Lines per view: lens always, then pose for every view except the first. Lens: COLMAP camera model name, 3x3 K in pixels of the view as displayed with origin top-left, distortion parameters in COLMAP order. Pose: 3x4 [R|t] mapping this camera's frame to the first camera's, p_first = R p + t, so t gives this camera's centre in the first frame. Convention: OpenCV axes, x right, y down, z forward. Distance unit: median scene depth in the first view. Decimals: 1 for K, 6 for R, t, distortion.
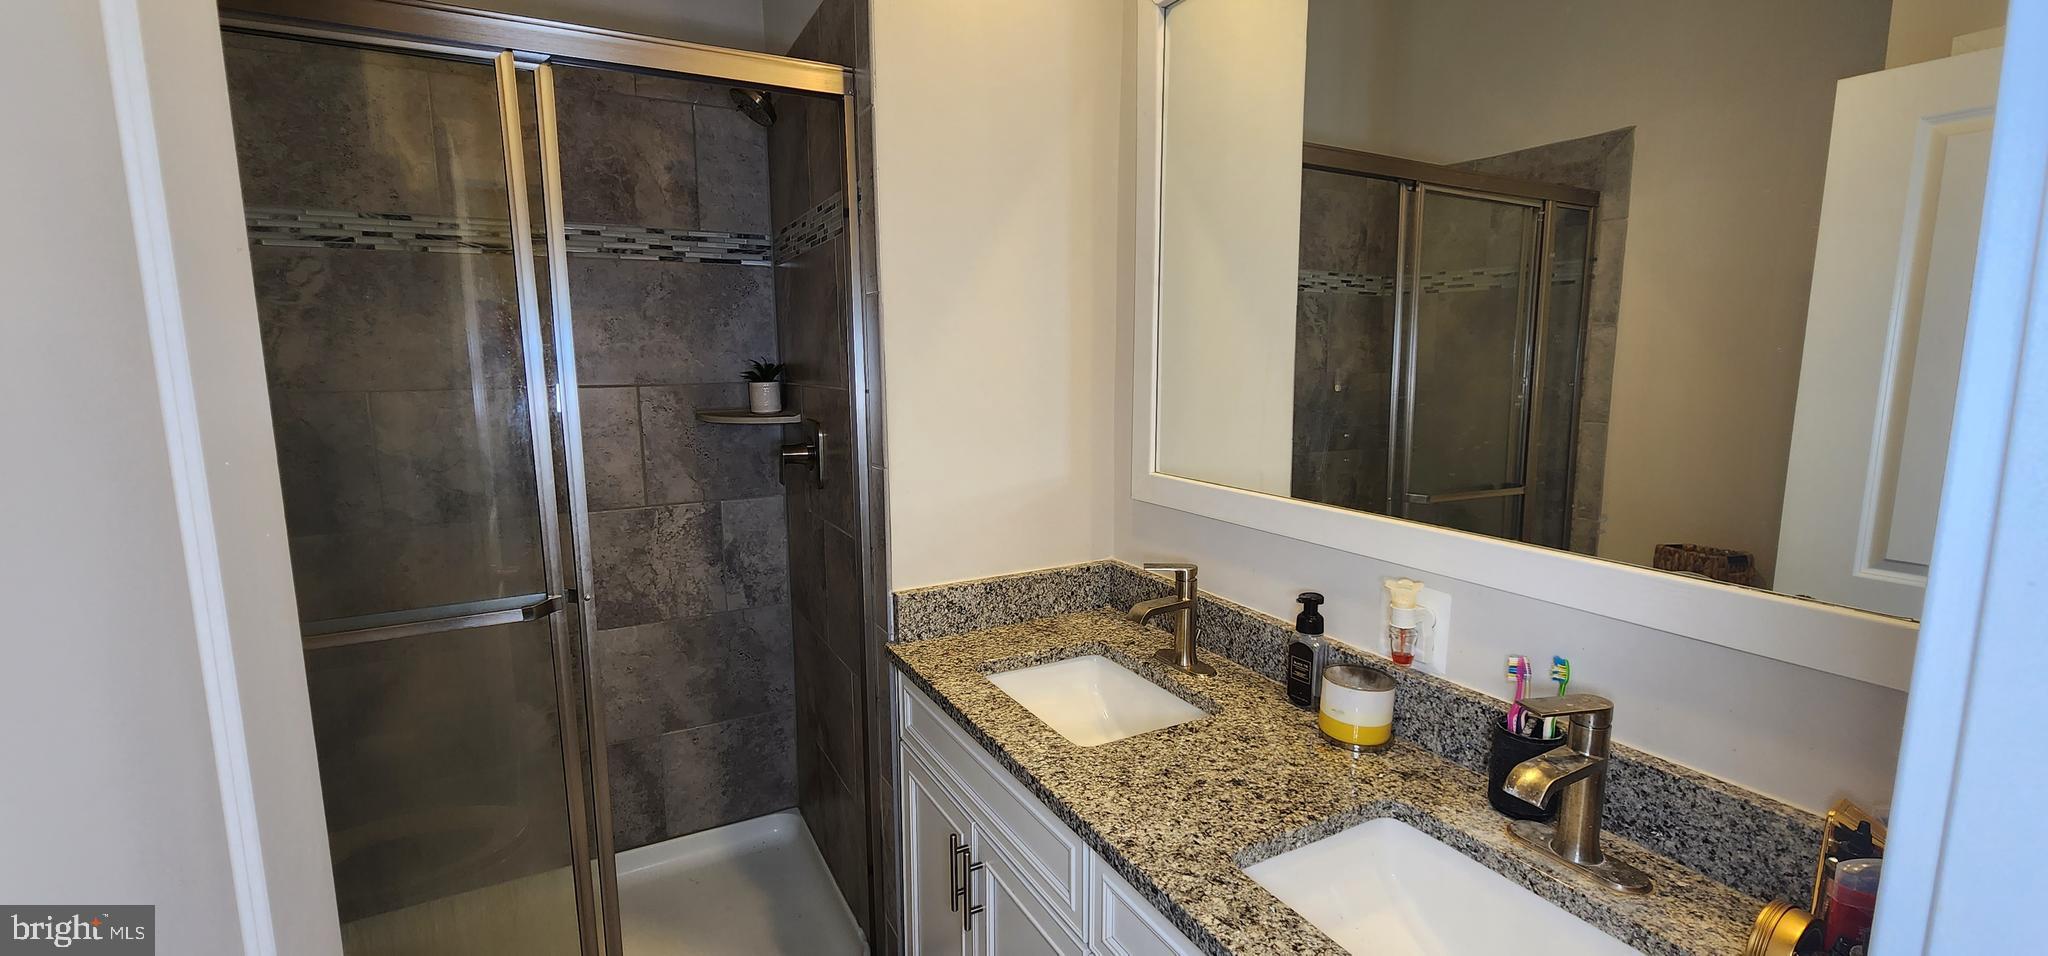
lens RADIAL K [[844.2, 0, 1011.1], [0, 844.2, 482.1], [0, 0, 1]] dist [0.000446, -0.001382]
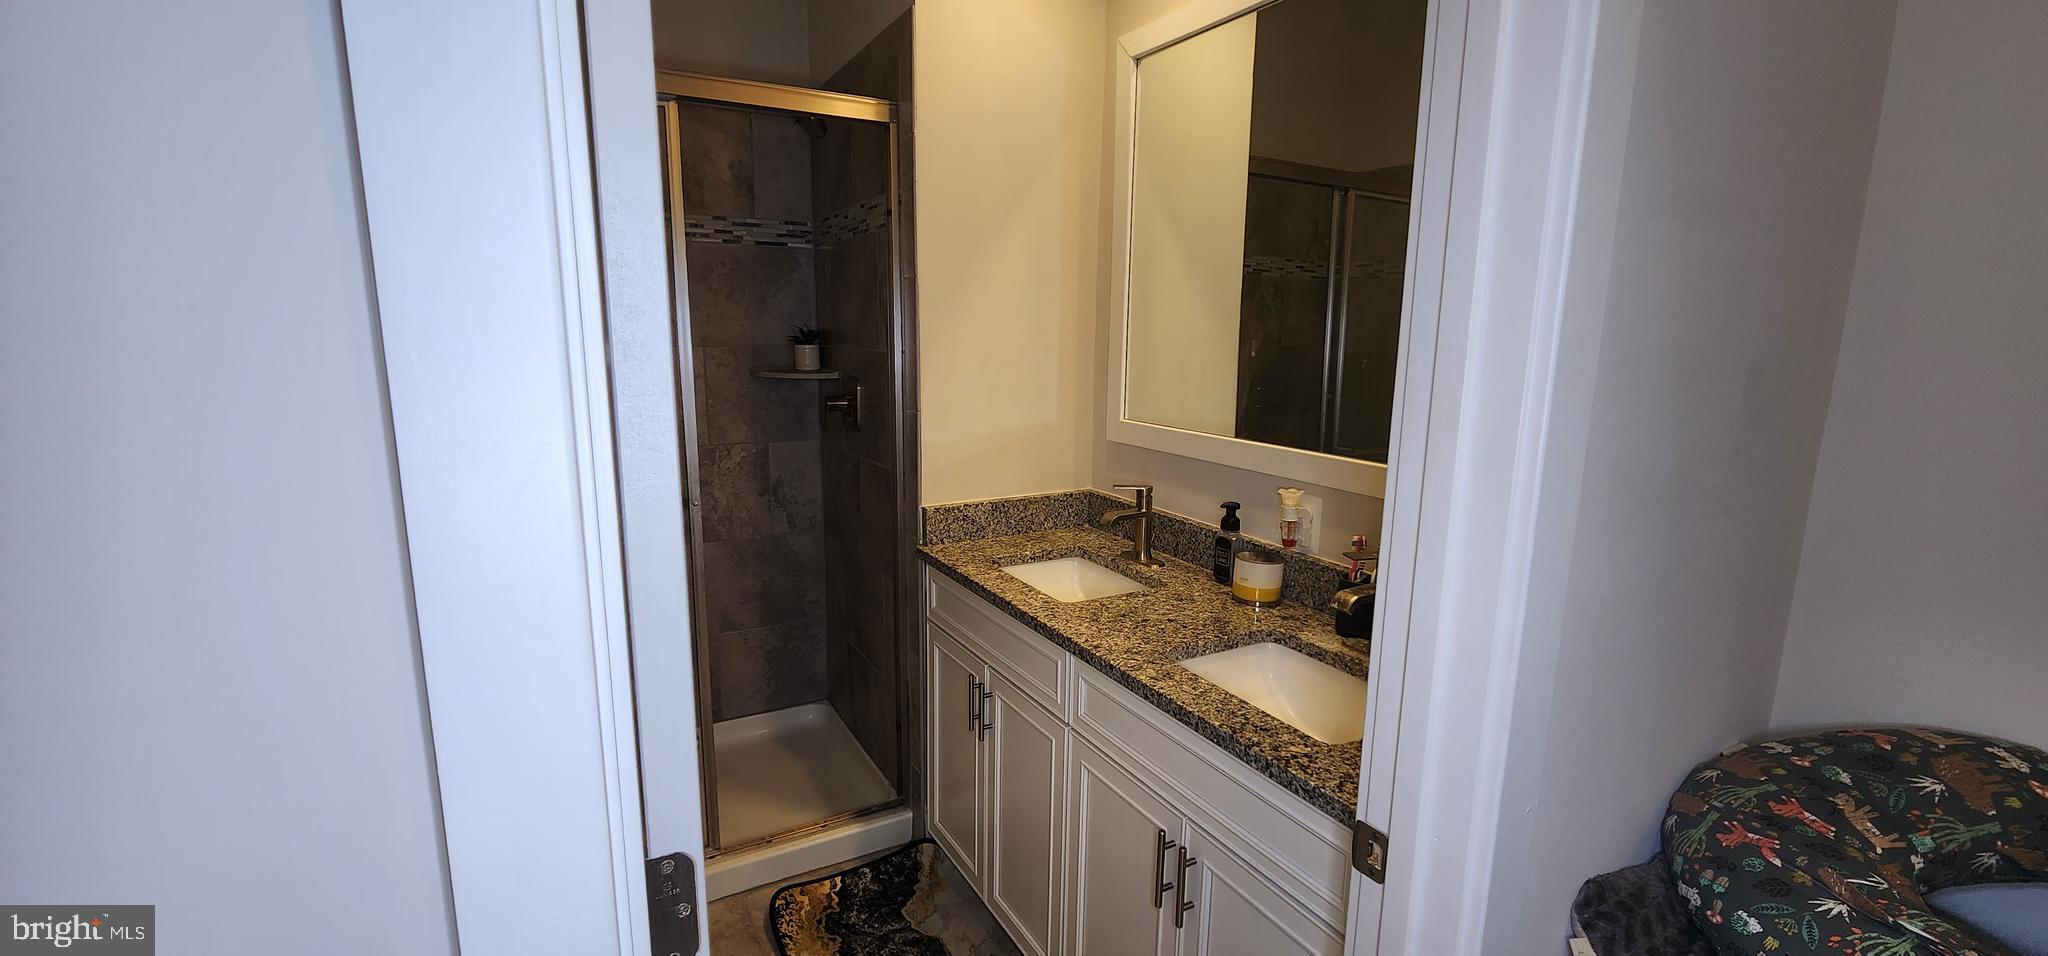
lens RADIAL K [[844.2, 0, 1014.1], [0, 844.2, 479.7], [0, 0, 1]] dist [0.000446, -0.001382]
pose [[0.999582, 0.013764, 0.025405, -0.029030], [-0.014533, 0.999435, 0.030321, 0.042932], [-0.024973, -0.030678, 0.999217, -0.283968]]
